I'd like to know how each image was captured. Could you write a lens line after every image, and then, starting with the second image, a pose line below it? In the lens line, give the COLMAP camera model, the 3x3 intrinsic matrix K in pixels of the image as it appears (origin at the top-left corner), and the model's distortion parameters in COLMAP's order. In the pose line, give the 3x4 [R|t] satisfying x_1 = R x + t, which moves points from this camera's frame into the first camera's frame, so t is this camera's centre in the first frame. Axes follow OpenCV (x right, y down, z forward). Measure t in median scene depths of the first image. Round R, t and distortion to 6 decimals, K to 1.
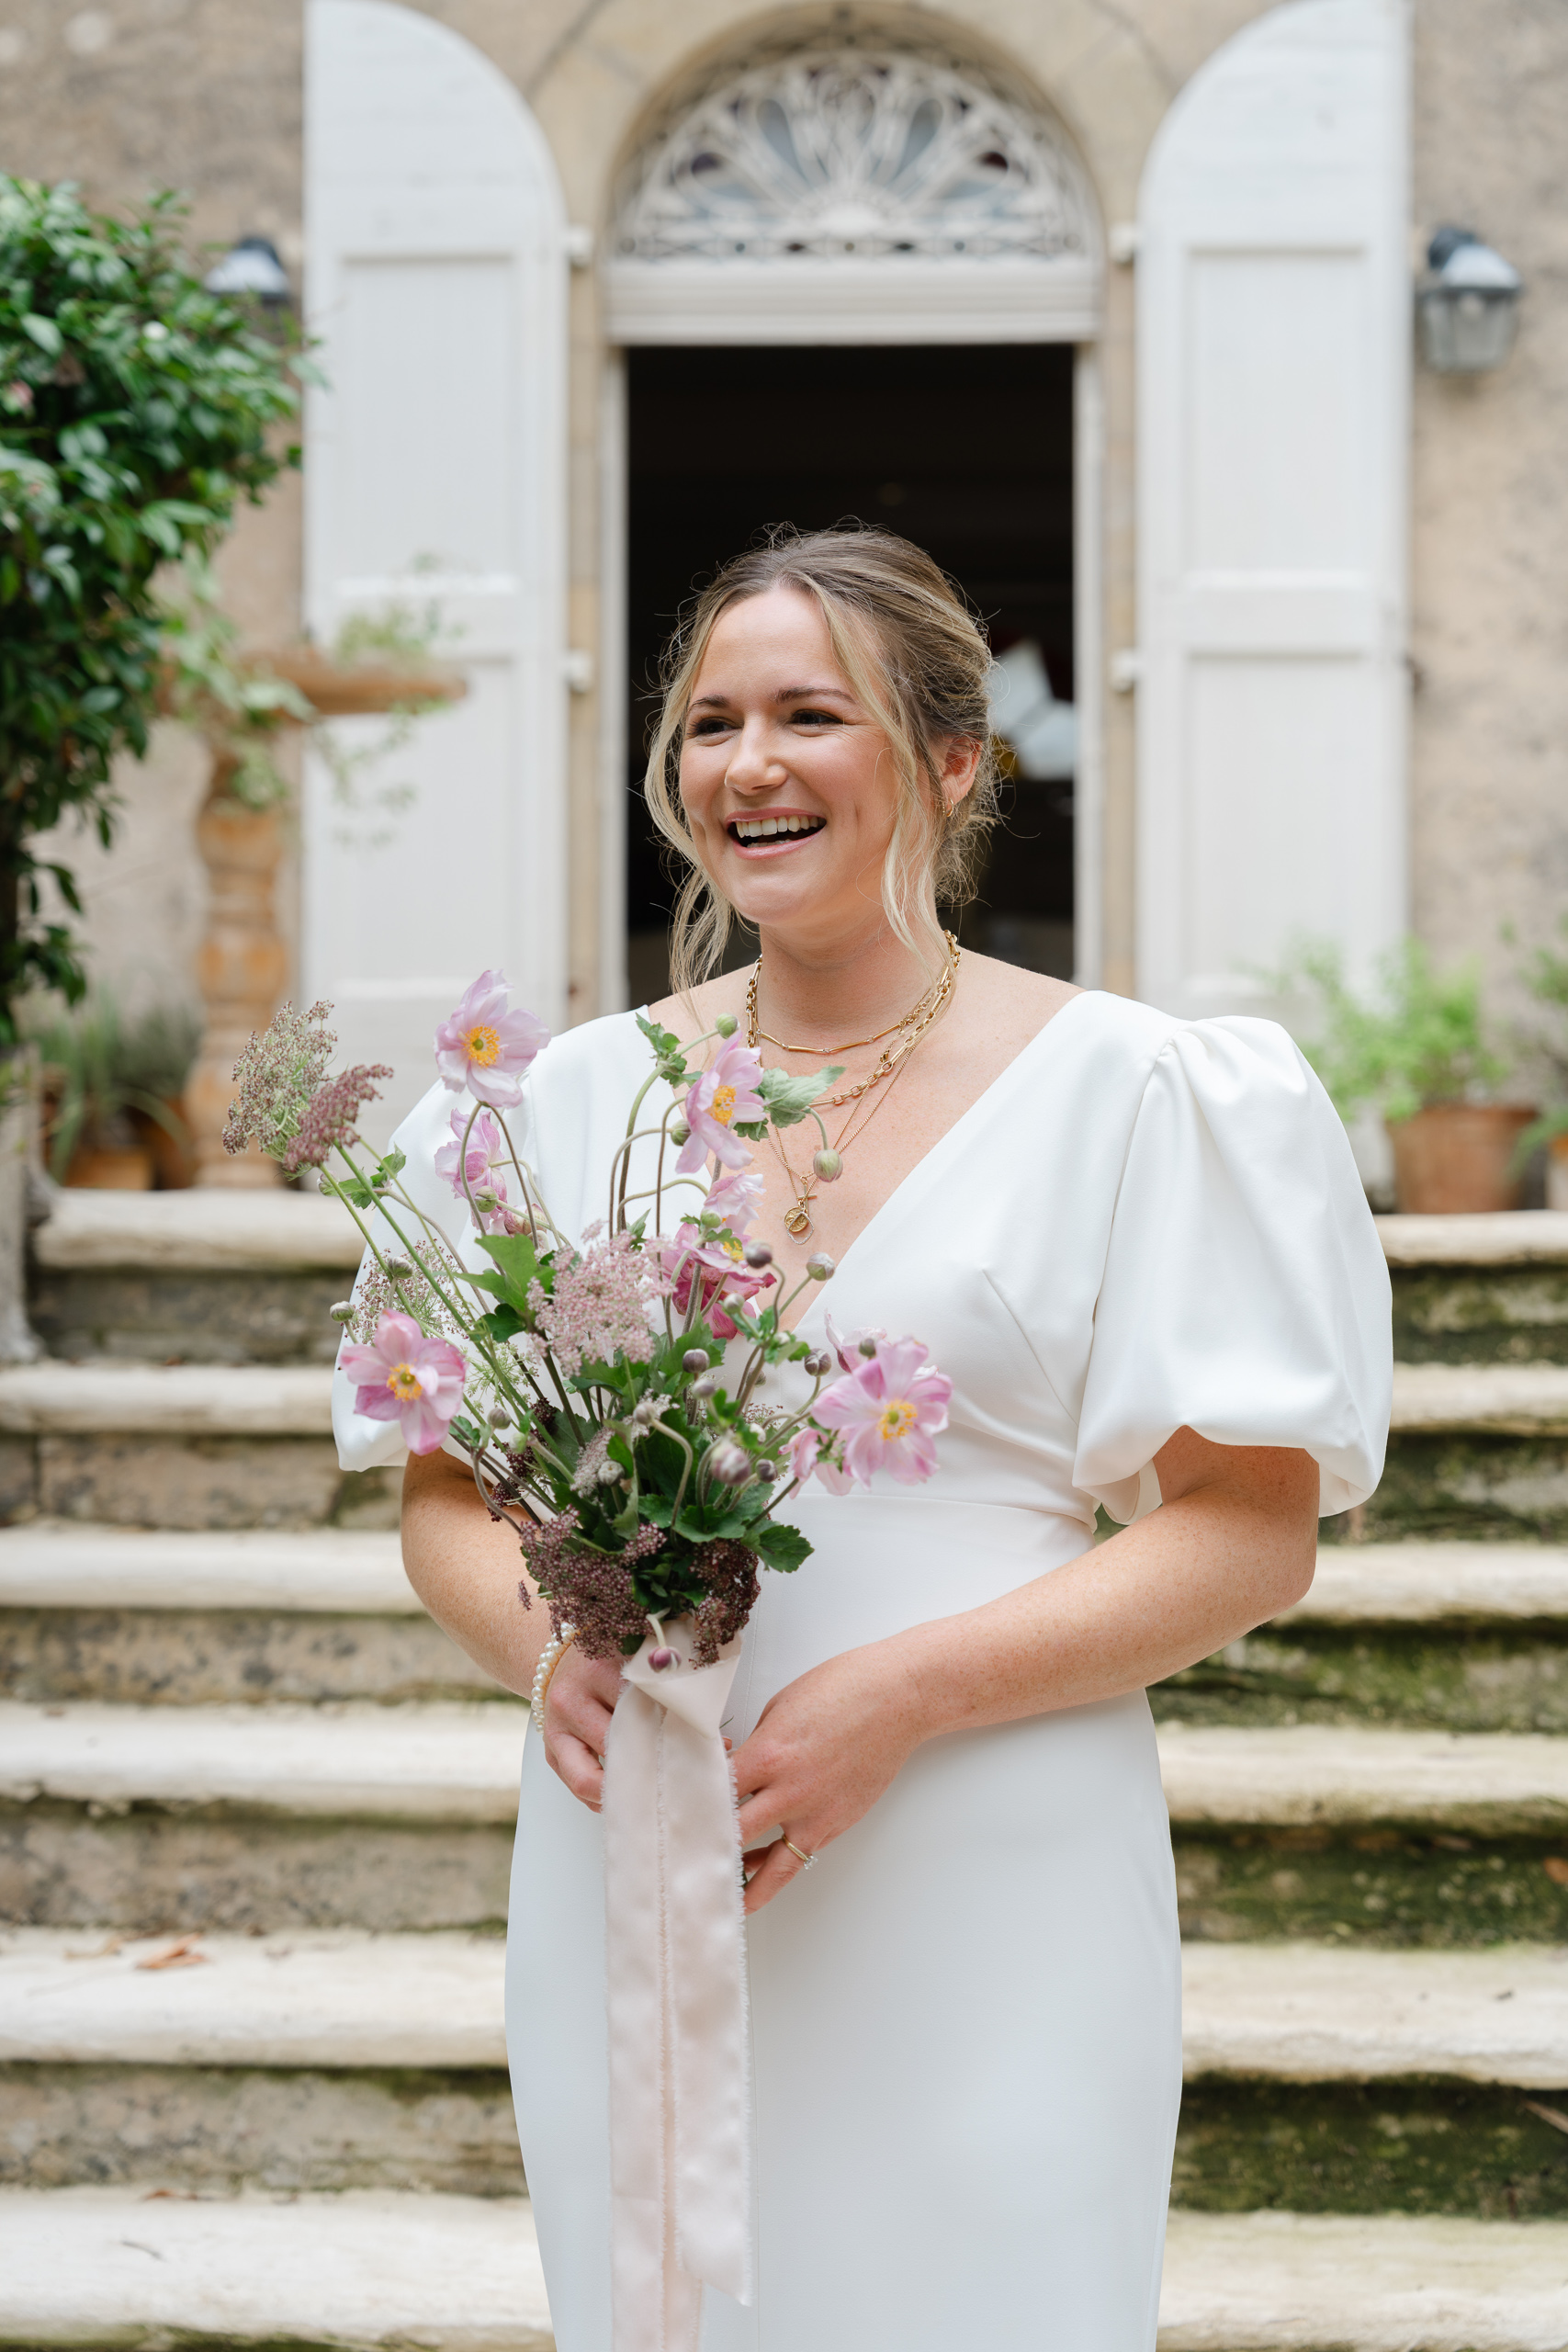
lens RADIAL K [[3973.5, 0, 781.0], [0, 3973.5, 1174.9], [0, 0, 1]] dist [0.007956, 0.000000]
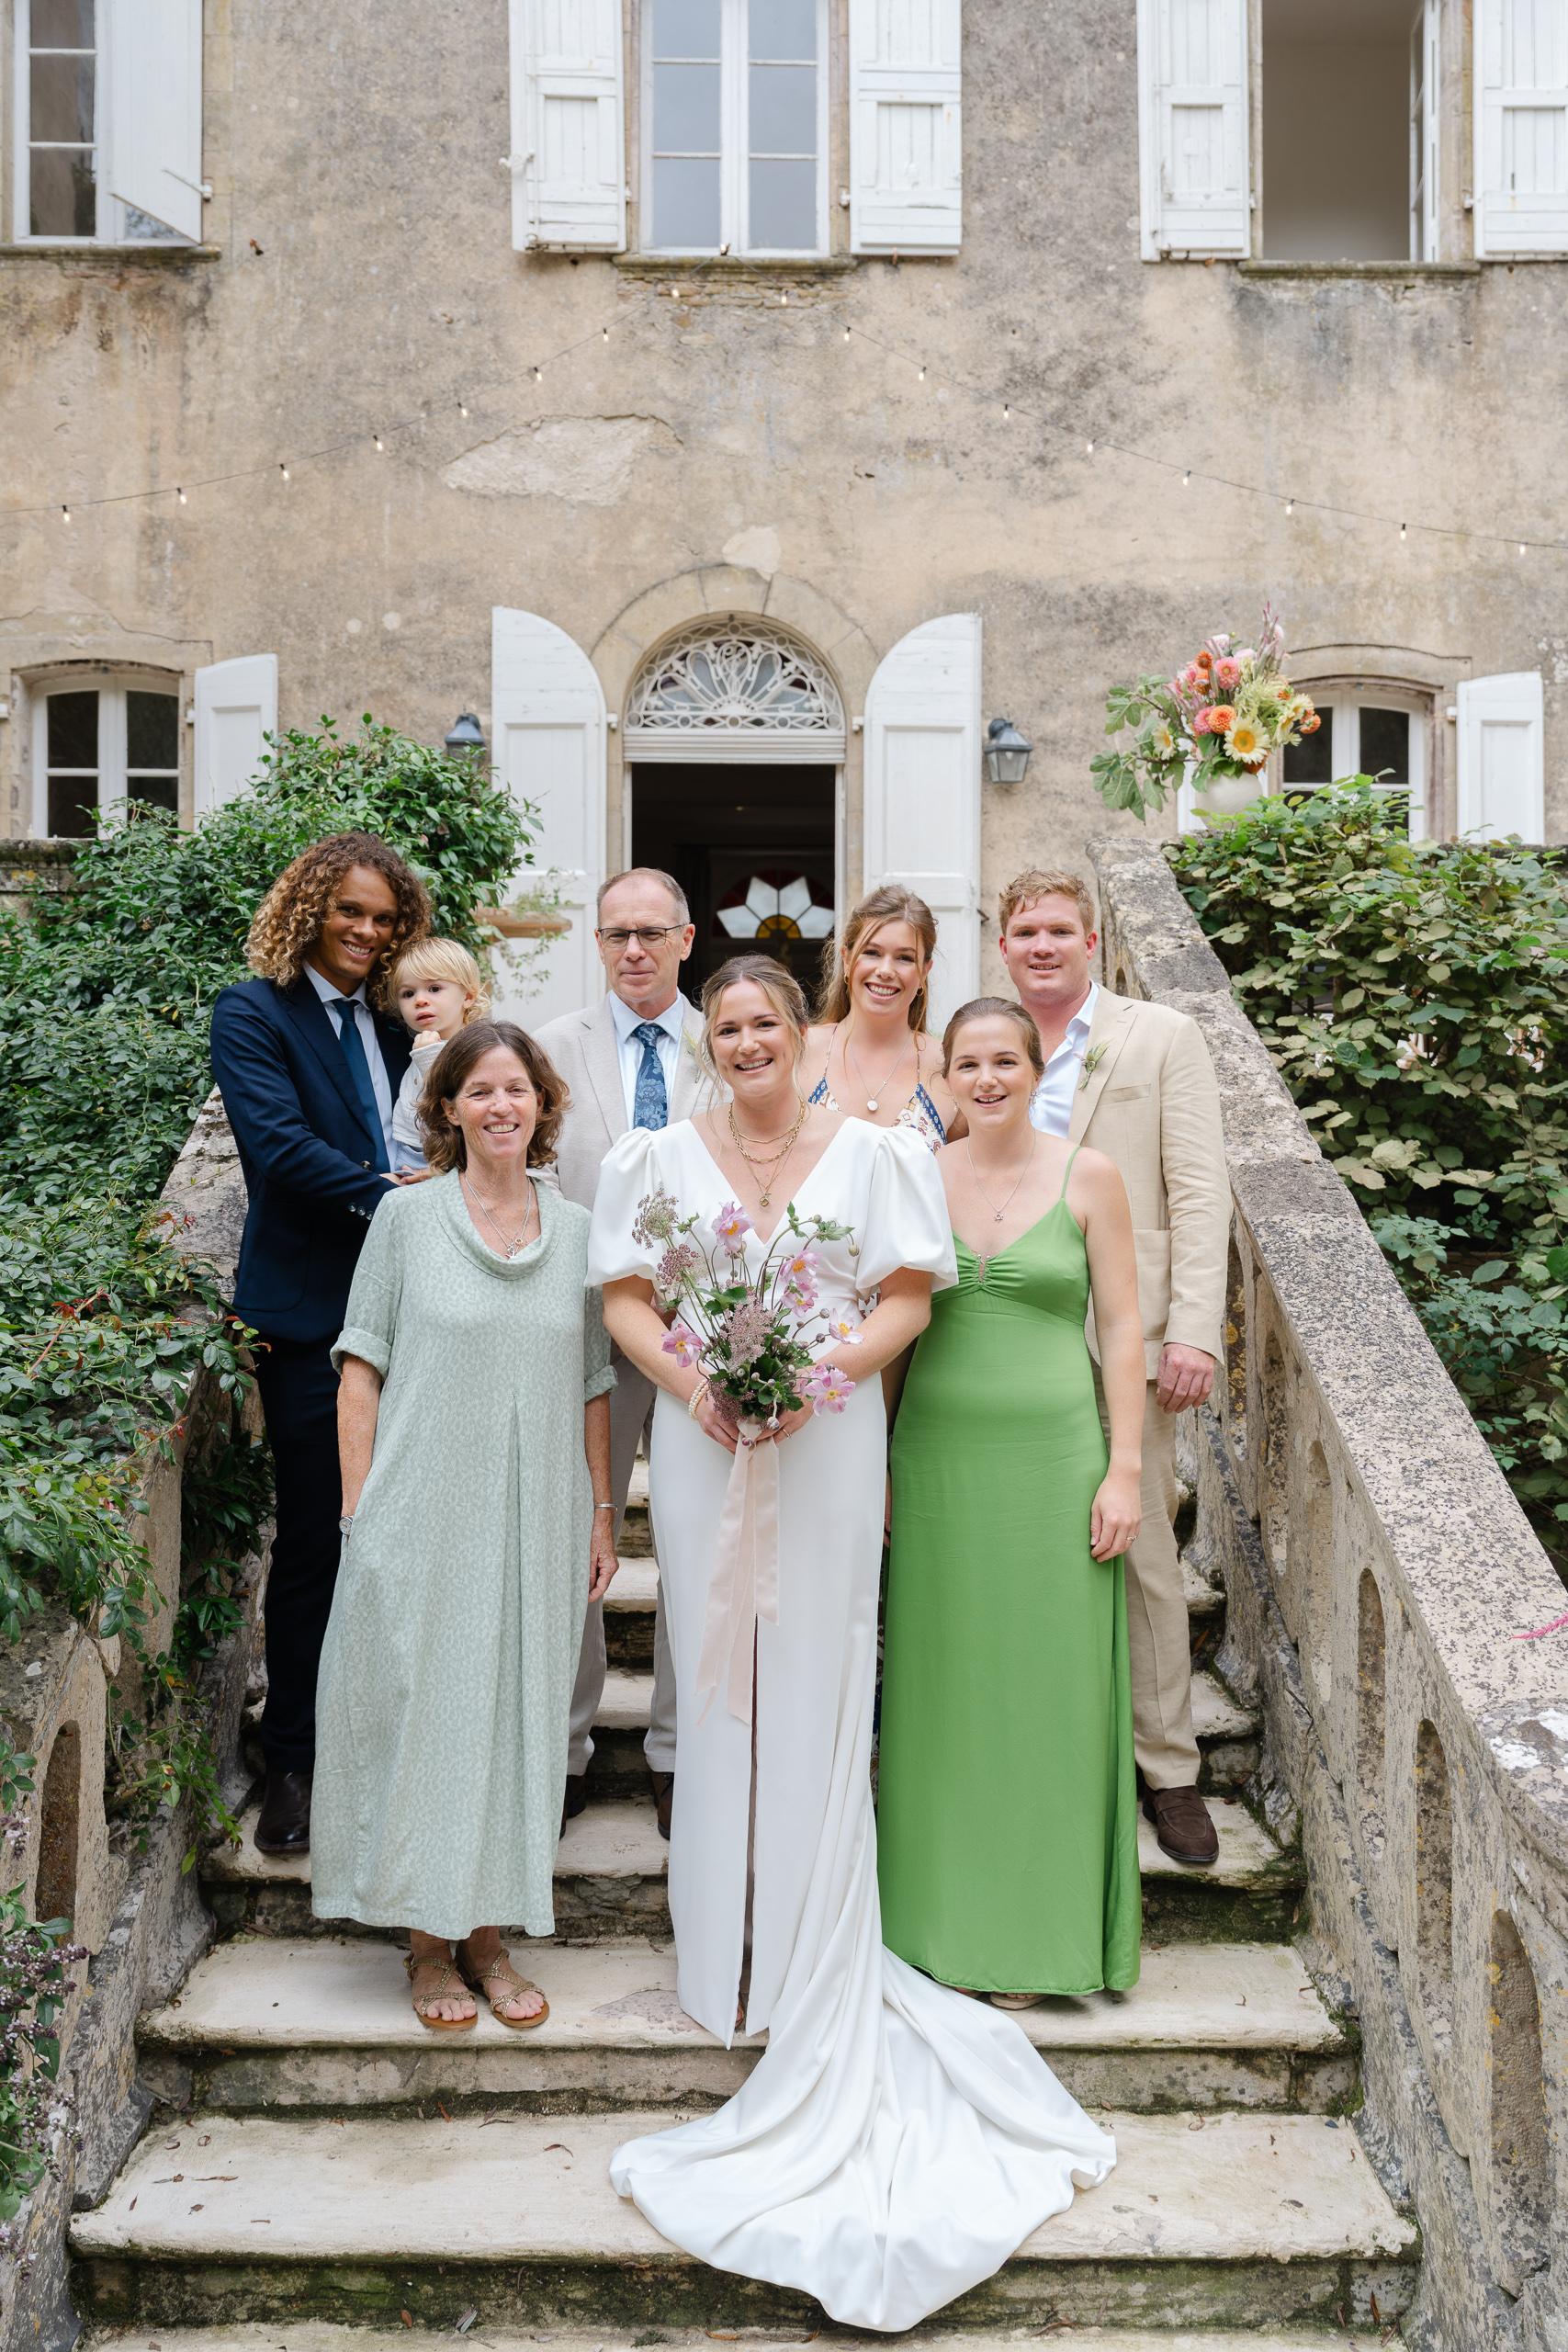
lens RADIAL K [[1982.7, 0, 788.7], [0, 1982.7, 1184.7], [0, 0, 1]] dist [-0.010780, 0.000812]
pose [[0.998066, 0.000424, 0.062164, -0.021619], [-0.002710, 0.999323, 0.036692, -0.014485], [-0.062106, -0.036790, 0.997391, -0.125998]]
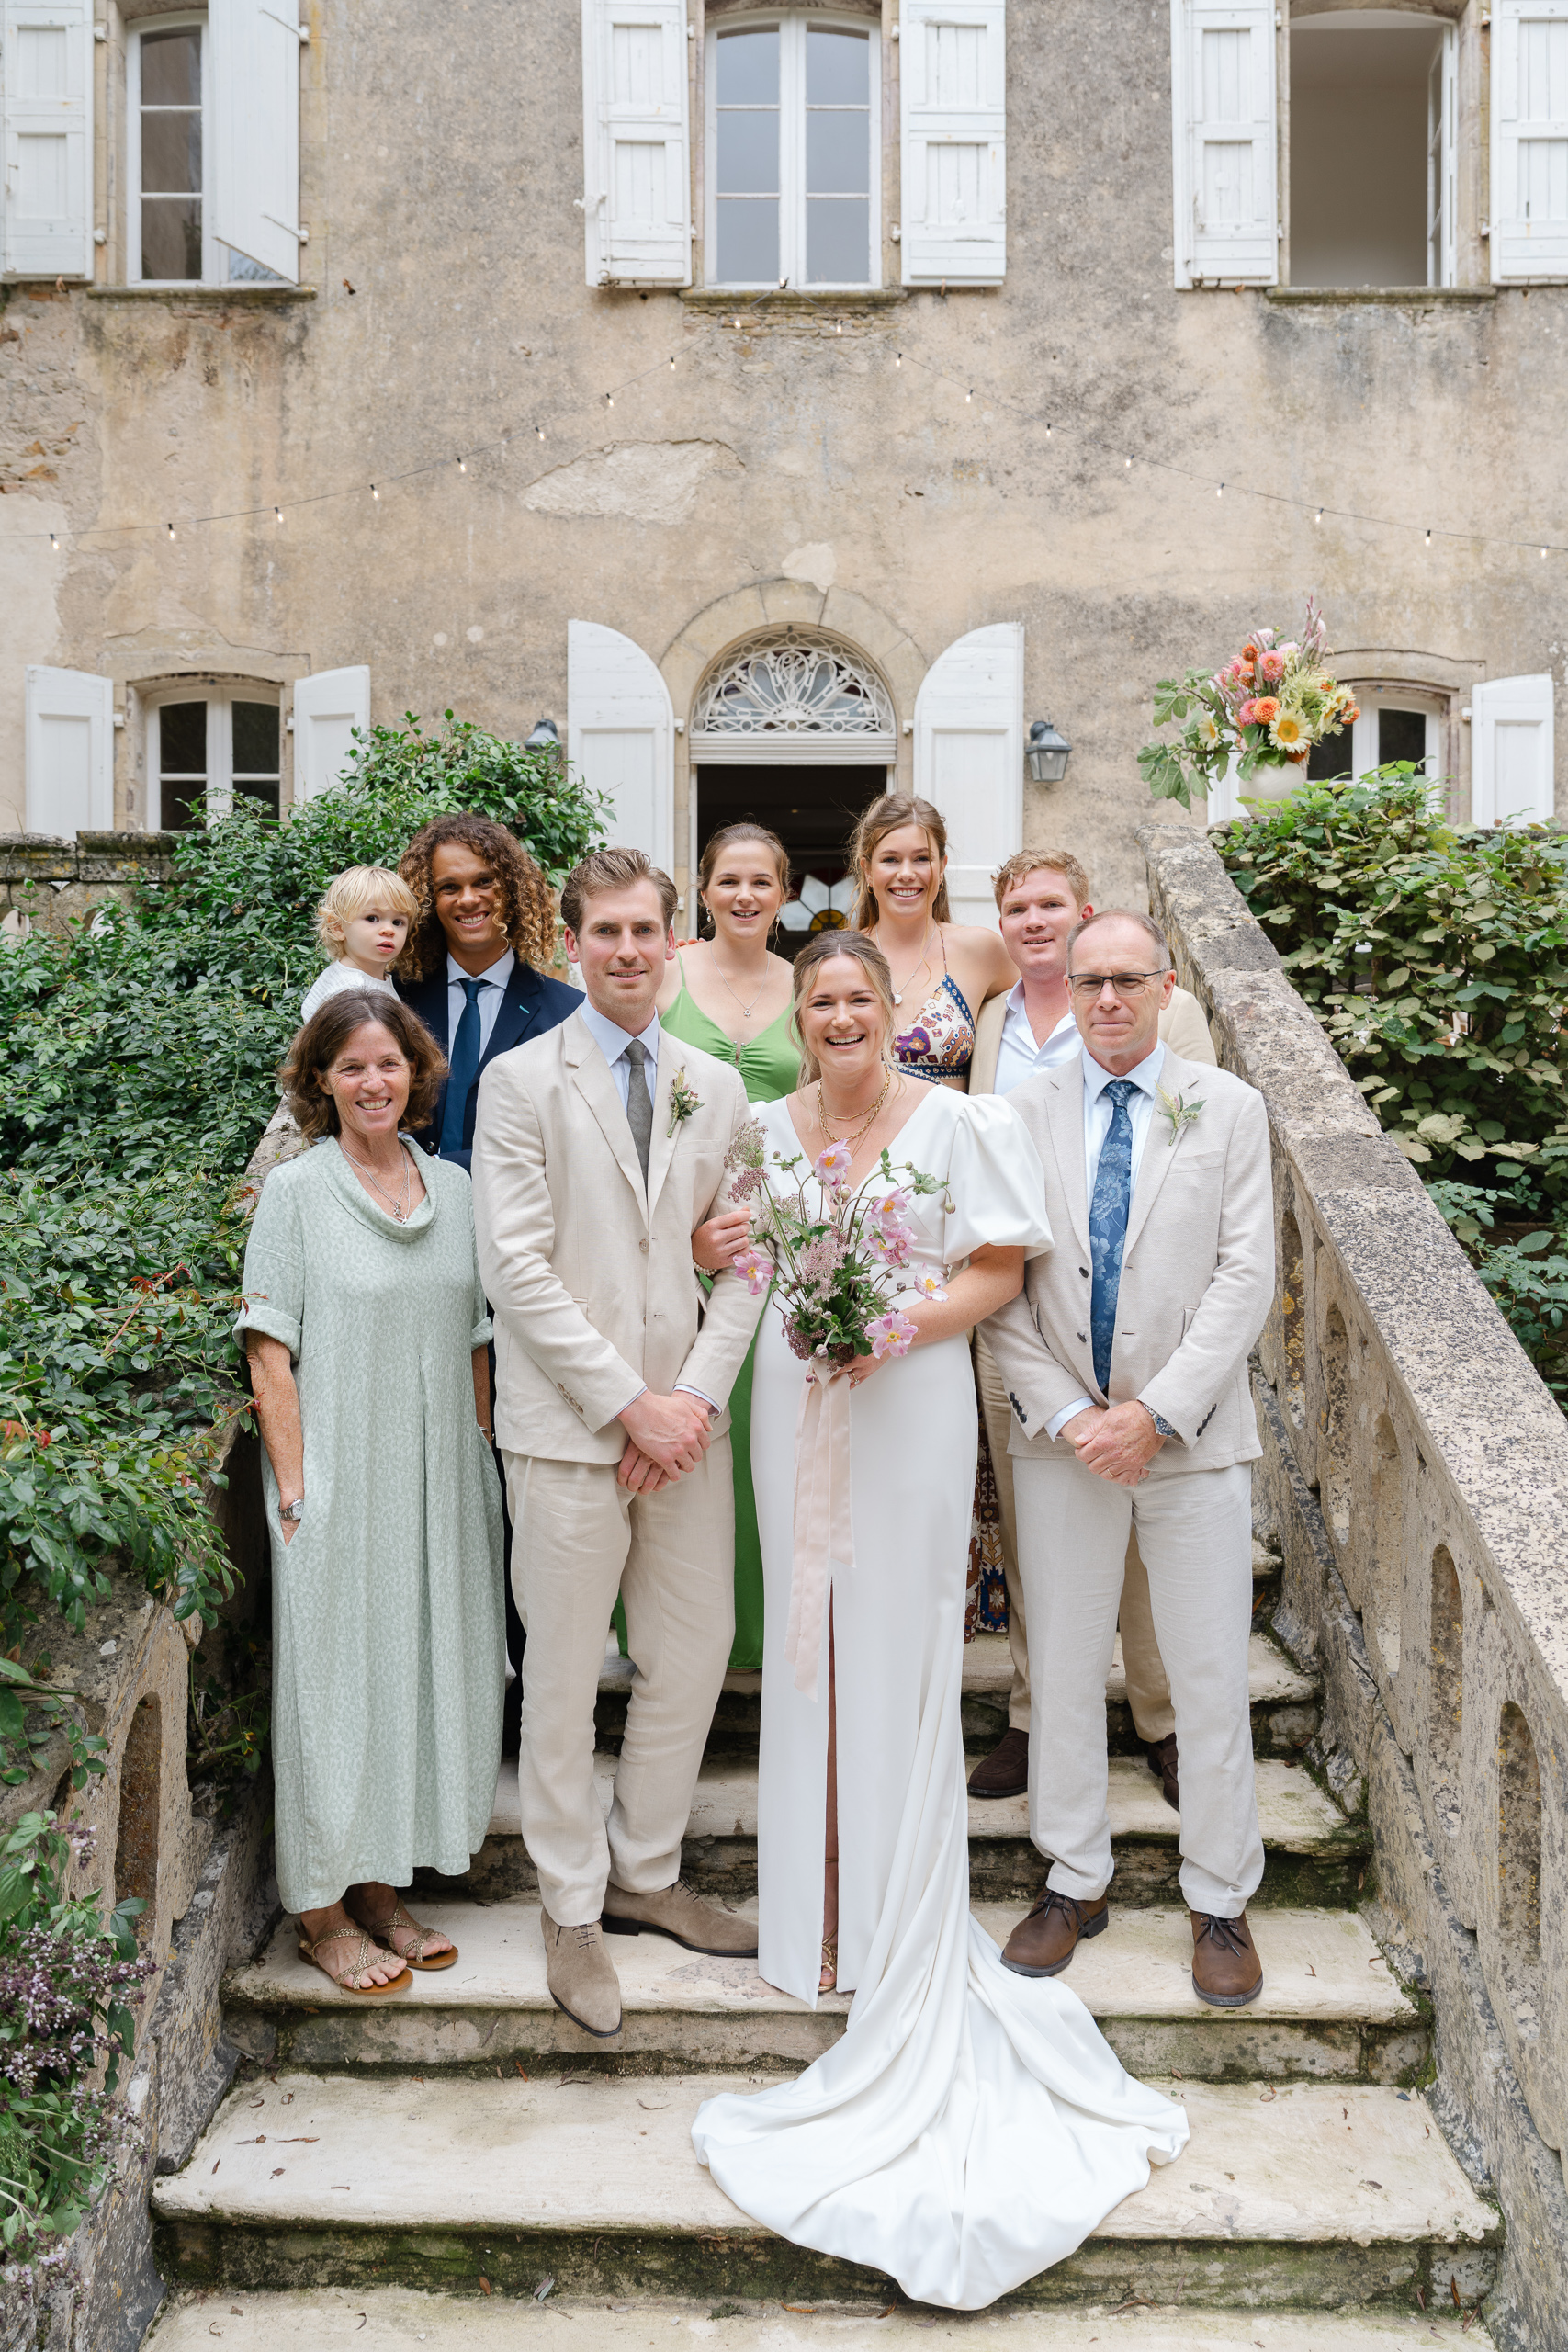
lens RADIAL K [[1758.4, 0, 782.2], [0, 1758.4, 1181.3], [0, 0, 1]] dist [-0.014268, -0.003440]
pose [[0.999428, -0.000241, 0.033829, -0.025328], [-0.001505, 0.998669, 0.051560, -0.013569], [-0.033796, -0.051582, 0.998097, -0.075926]]
